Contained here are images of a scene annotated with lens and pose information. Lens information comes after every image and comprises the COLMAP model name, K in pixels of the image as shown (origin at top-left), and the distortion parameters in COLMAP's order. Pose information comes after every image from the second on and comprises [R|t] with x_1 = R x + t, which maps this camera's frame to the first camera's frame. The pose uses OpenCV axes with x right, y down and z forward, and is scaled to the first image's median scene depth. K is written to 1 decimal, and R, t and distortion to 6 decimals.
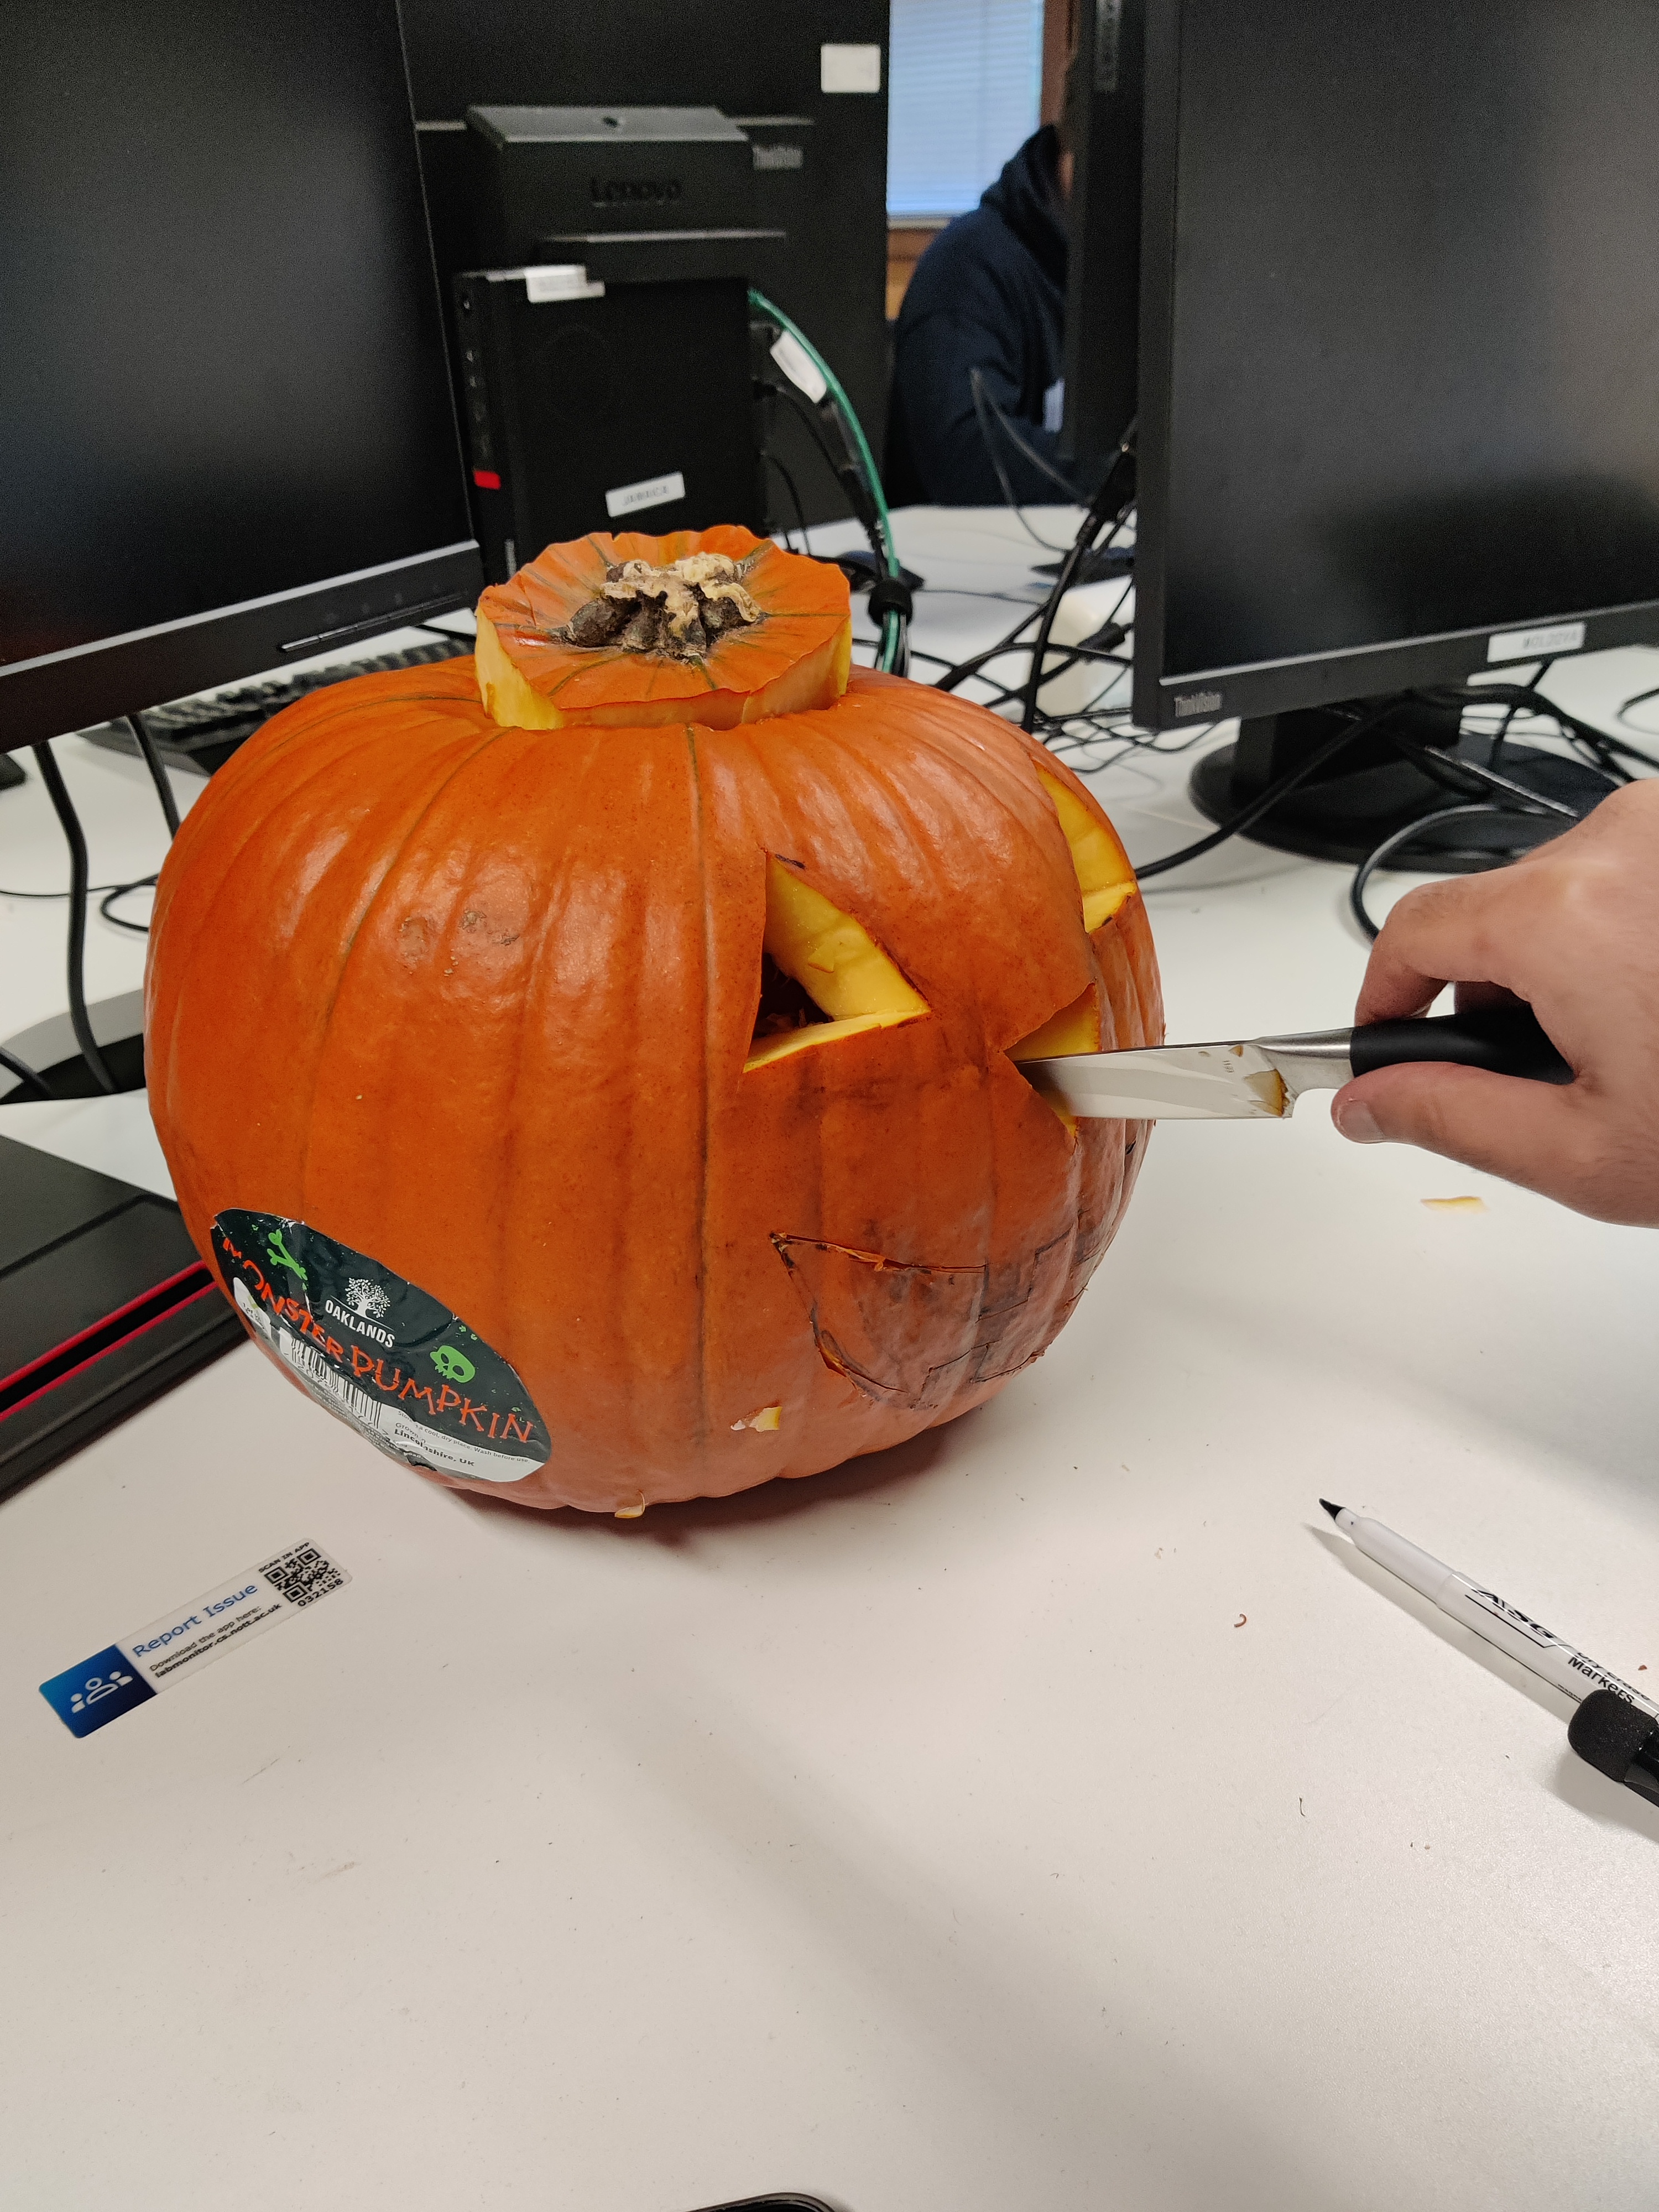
lens RADIAL K [[1833.4, 0, 829.5], [0, 1833.4, 1106.0], [0, 0, 1]] dist [-0.031929, 0.004066]
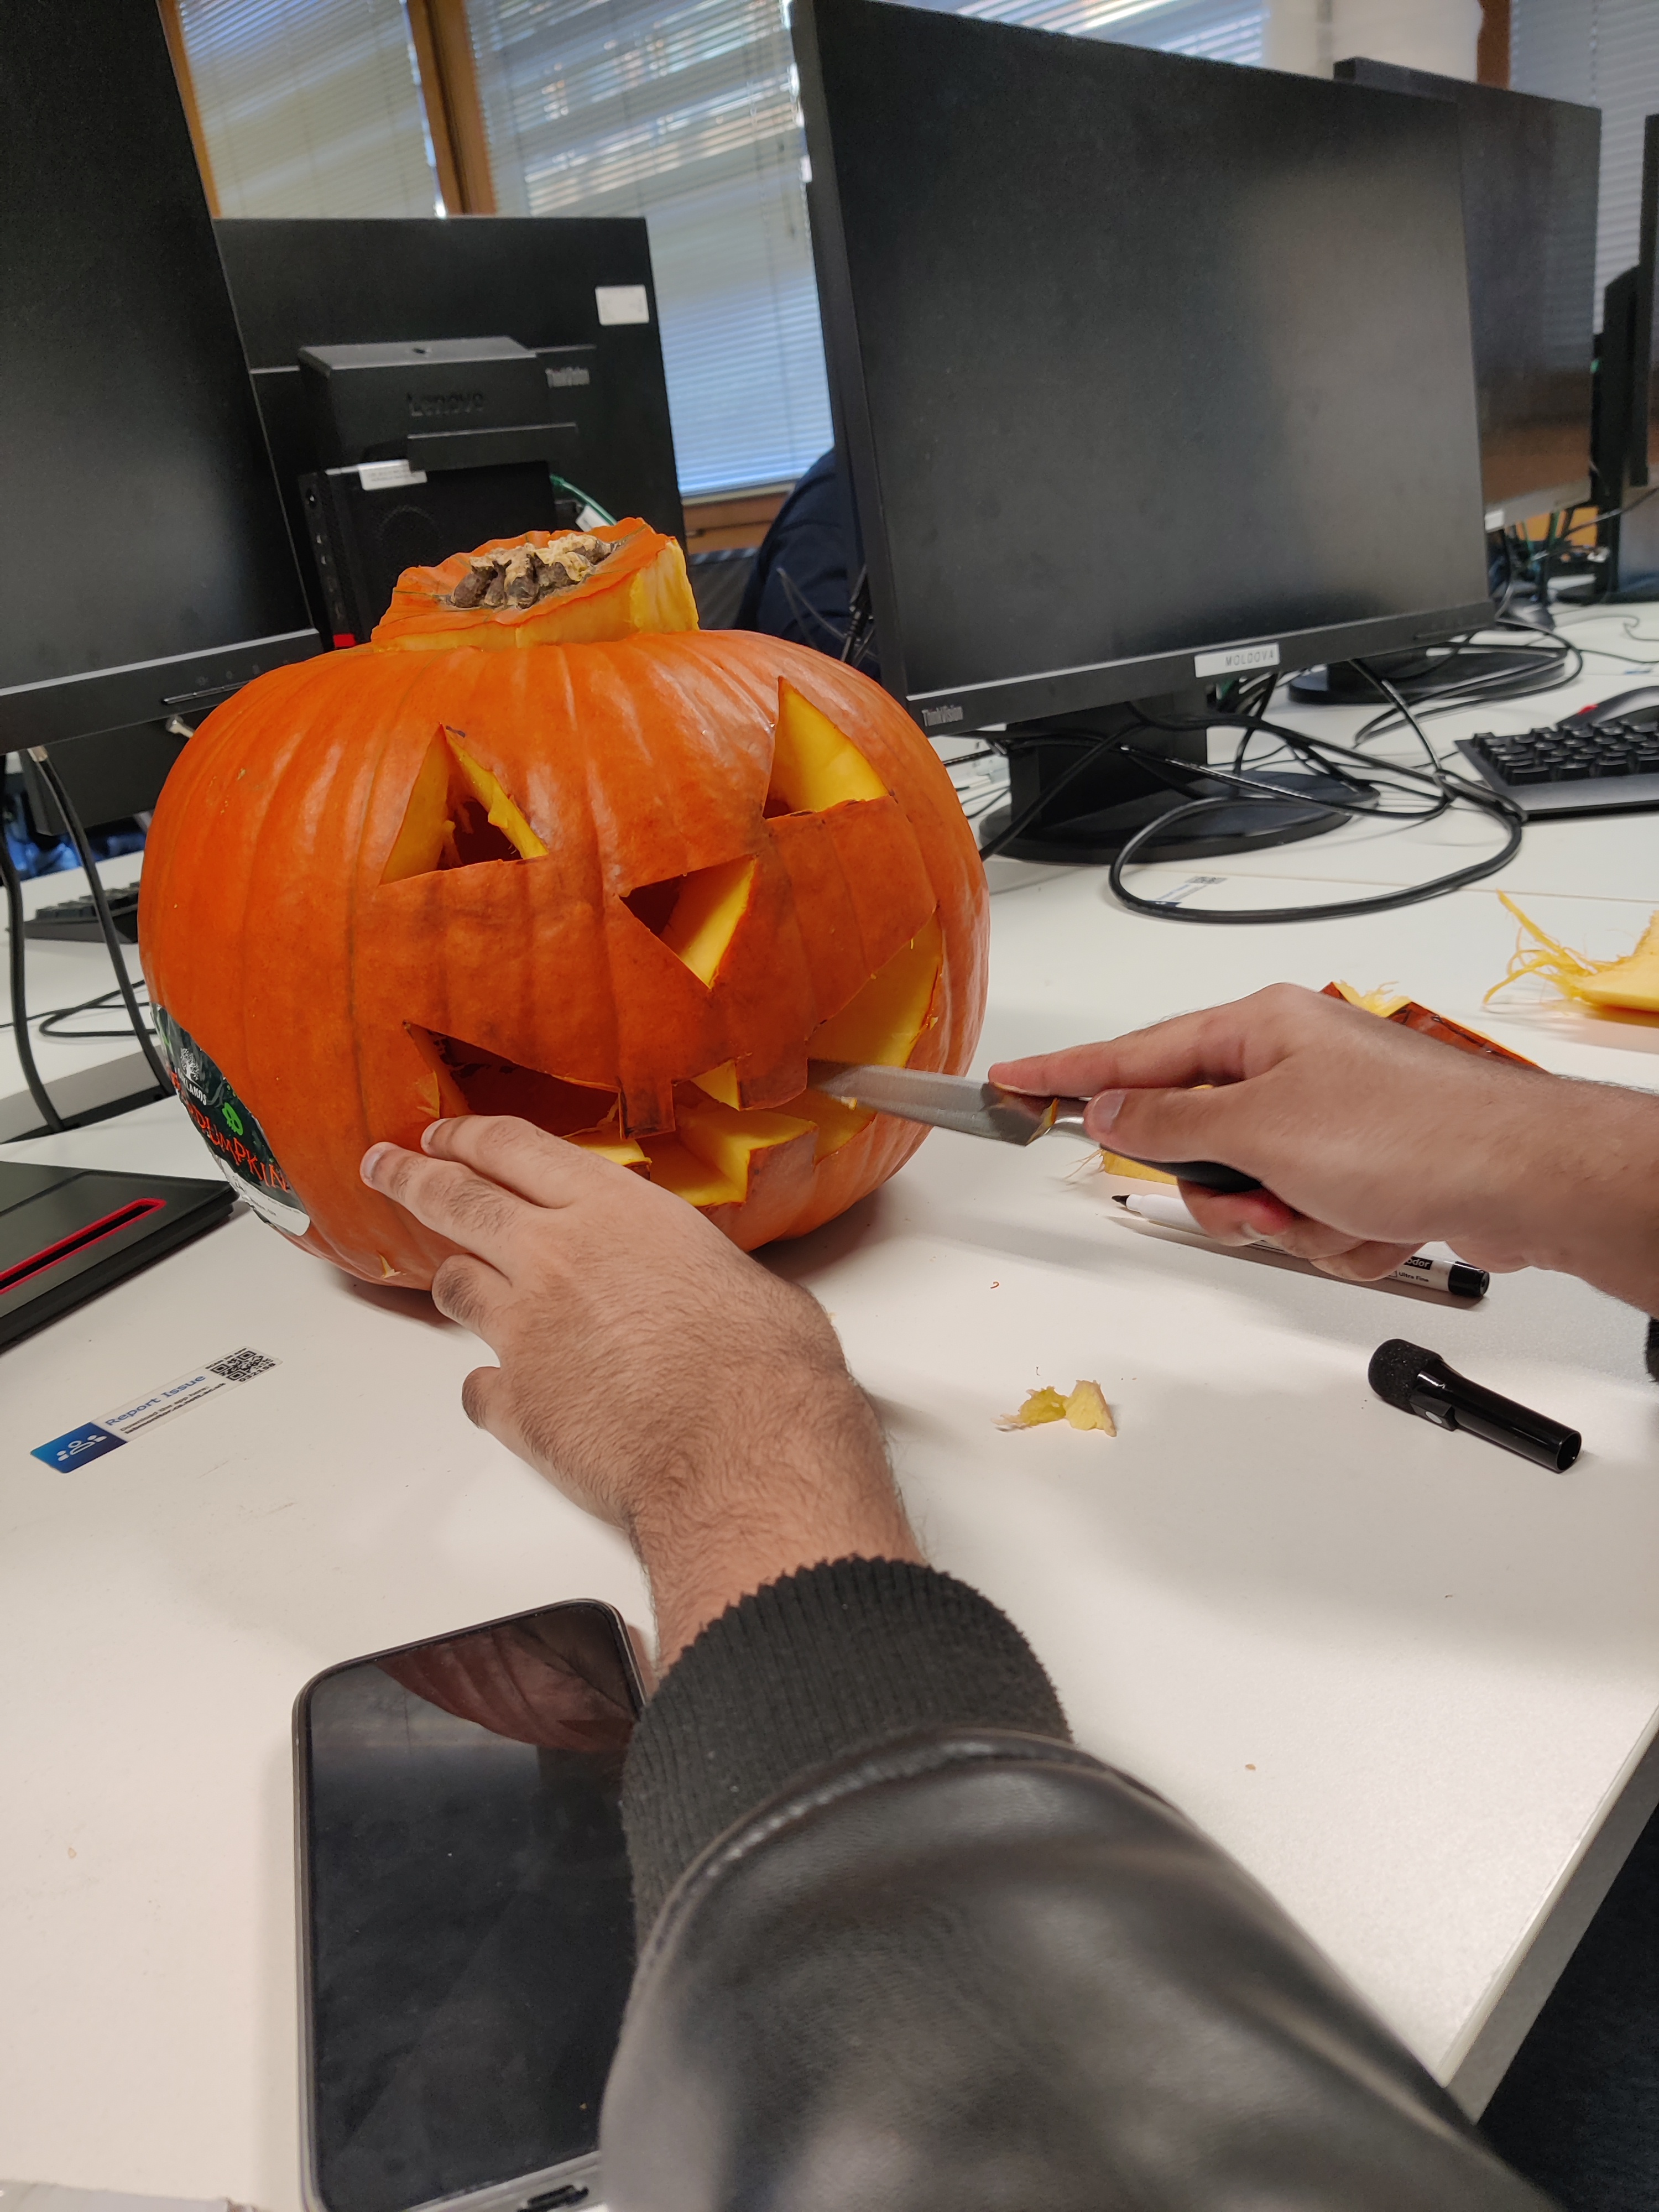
lens RADIAL K [[1833.4, 0, 829.5], [0, 1833.4, 1106.0], [0, 0, 1]] dist [-0.031929, 0.004066]
pose [[0.991098, -0.127655, 0.037790, 0.041948], [0.131911, 0.979971, -0.149187, 0.174964], [-0.017989, 0.152844, 0.988087, -0.131309]]
